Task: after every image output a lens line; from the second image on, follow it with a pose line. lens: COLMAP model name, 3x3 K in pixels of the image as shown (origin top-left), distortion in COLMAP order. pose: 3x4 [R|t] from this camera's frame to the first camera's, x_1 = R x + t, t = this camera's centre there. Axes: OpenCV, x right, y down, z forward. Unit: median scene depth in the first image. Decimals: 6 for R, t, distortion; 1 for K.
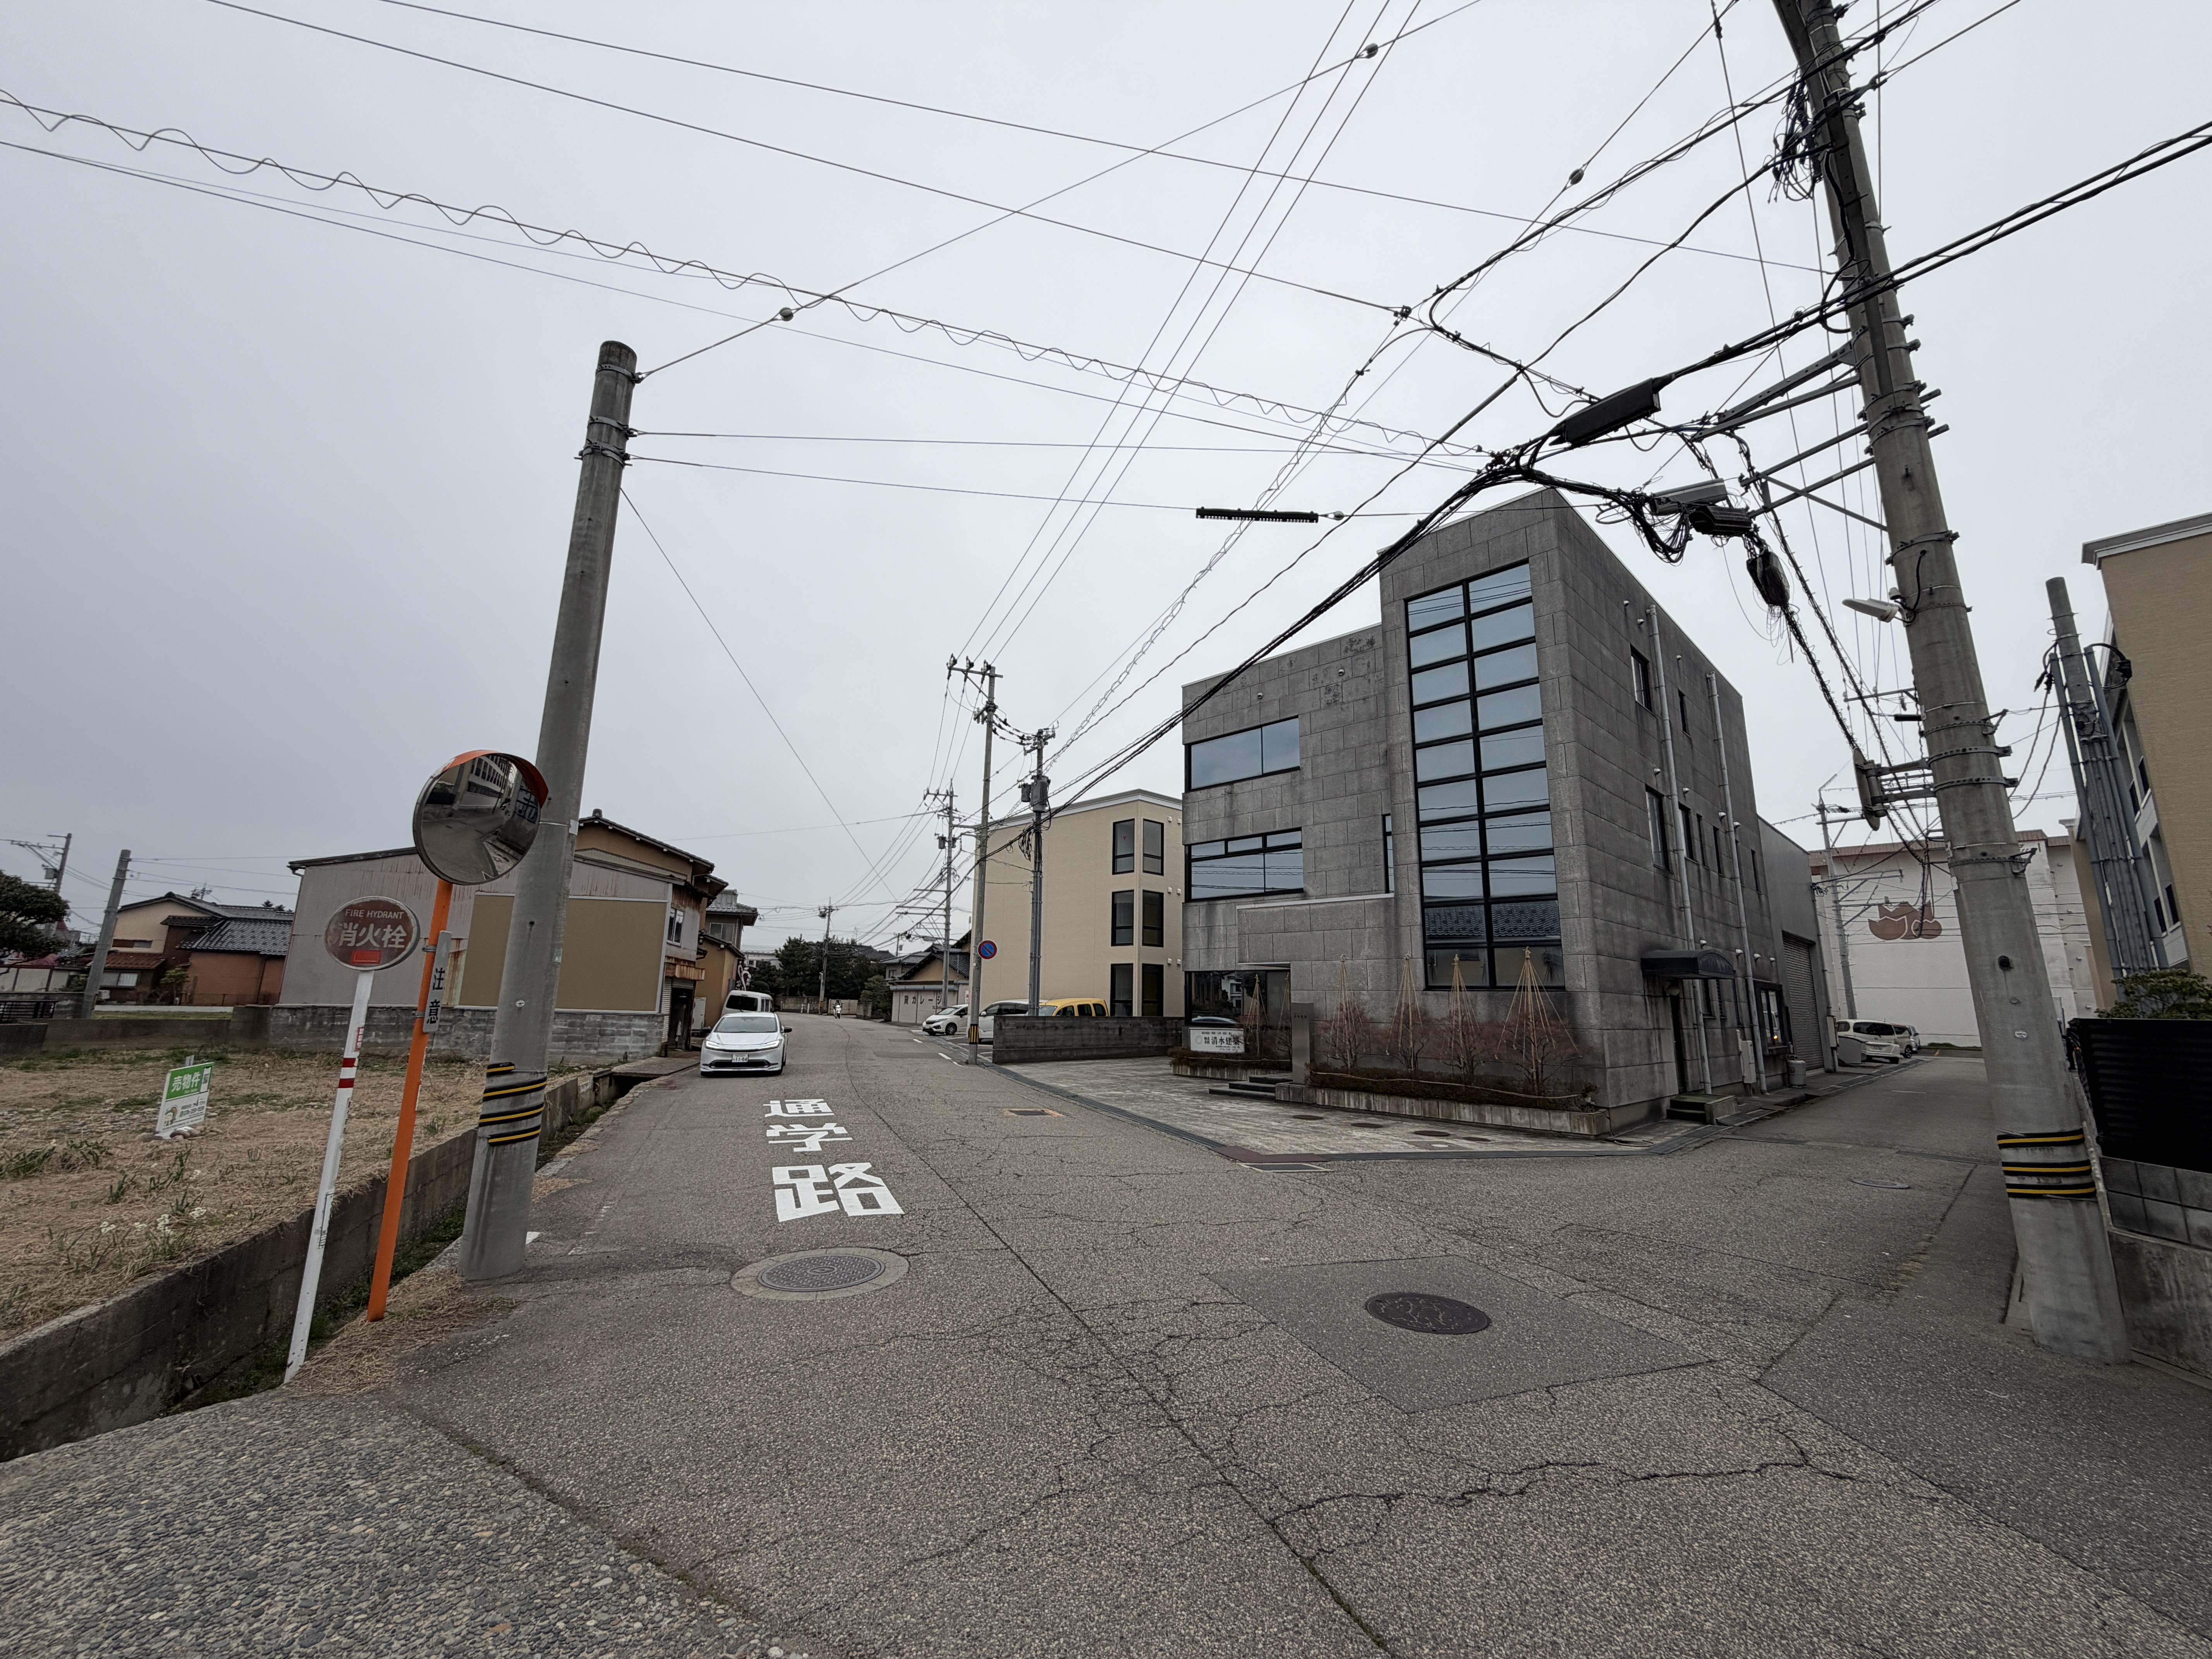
lens RADIAL K [[880.1, 0, 1100.3], [0, 880.1, 835.1], [0, 0, 1]] dist [0.000166, 0.000512]
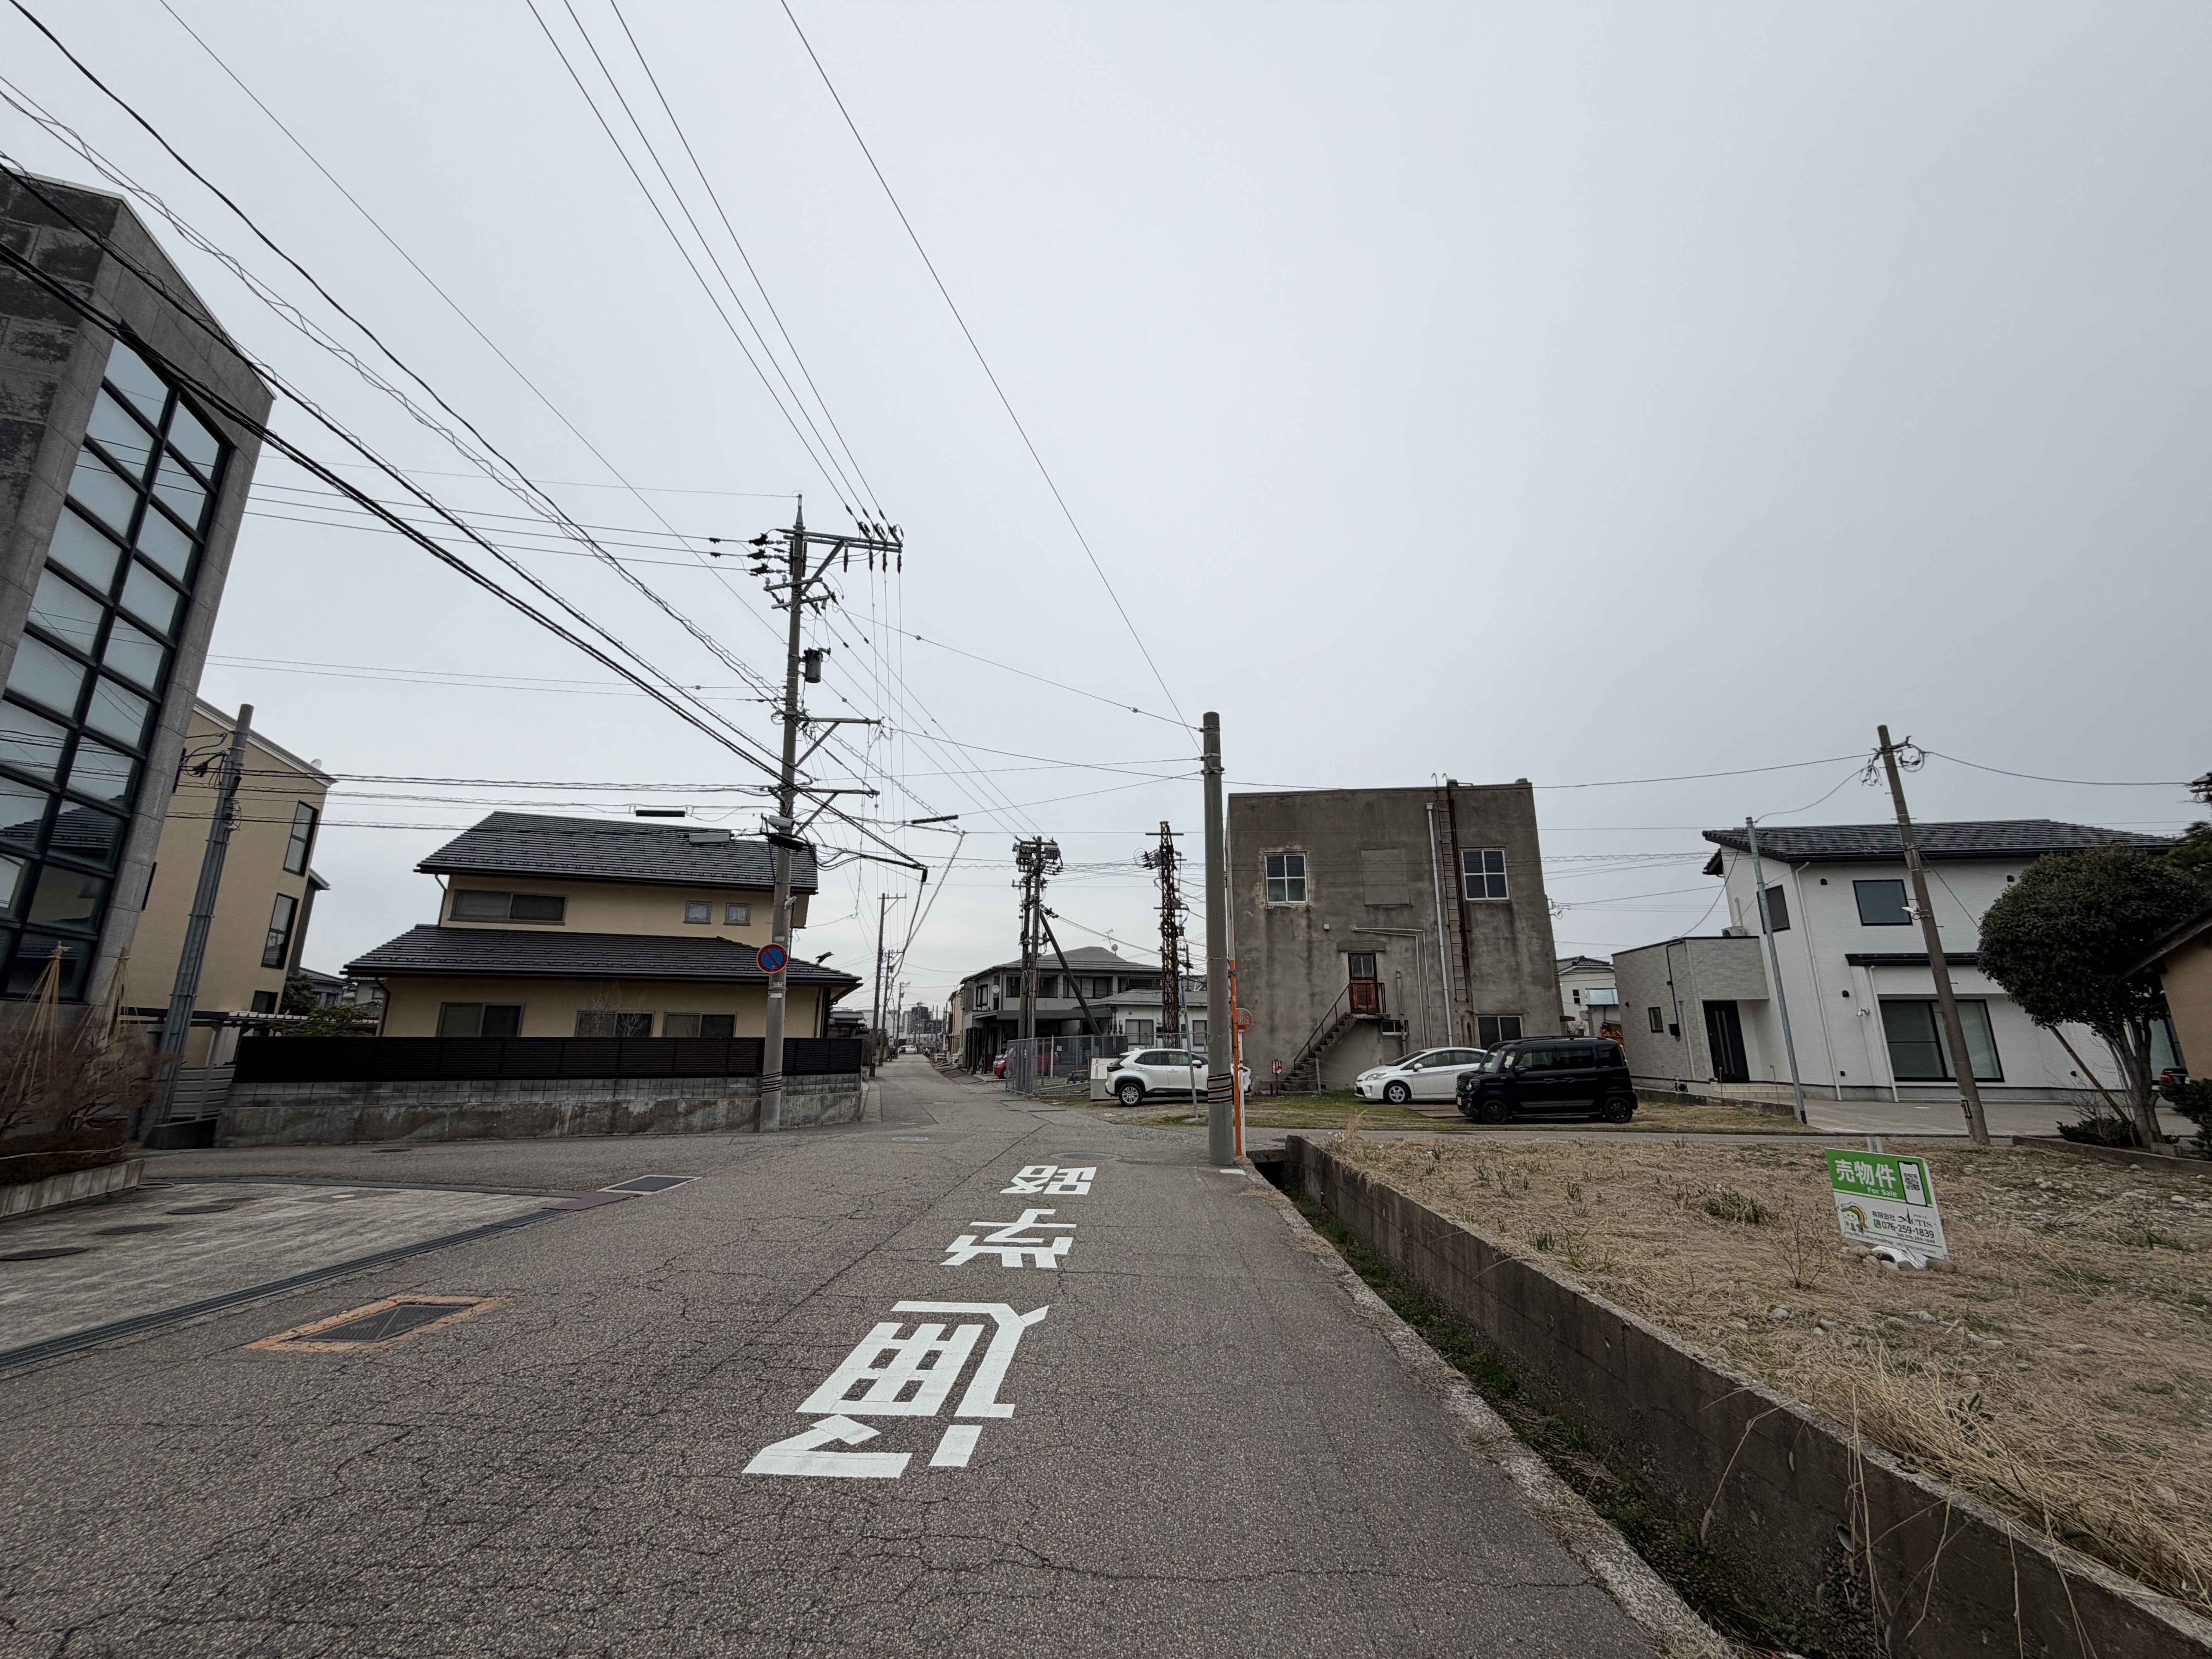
lens RADIAL K [[880.1, 0, 1097.4], [0, 880.1, 832.4], [0, 0, 1]] dist [0.000166, 0.000512]
pose [[-0.913312, 0.074732, 0.400346, -0.330064], [-0.095835, 0.915979, -0.389613, 0.151838], [-0.395825, -0.394205, -0.829412, 0.802923]]
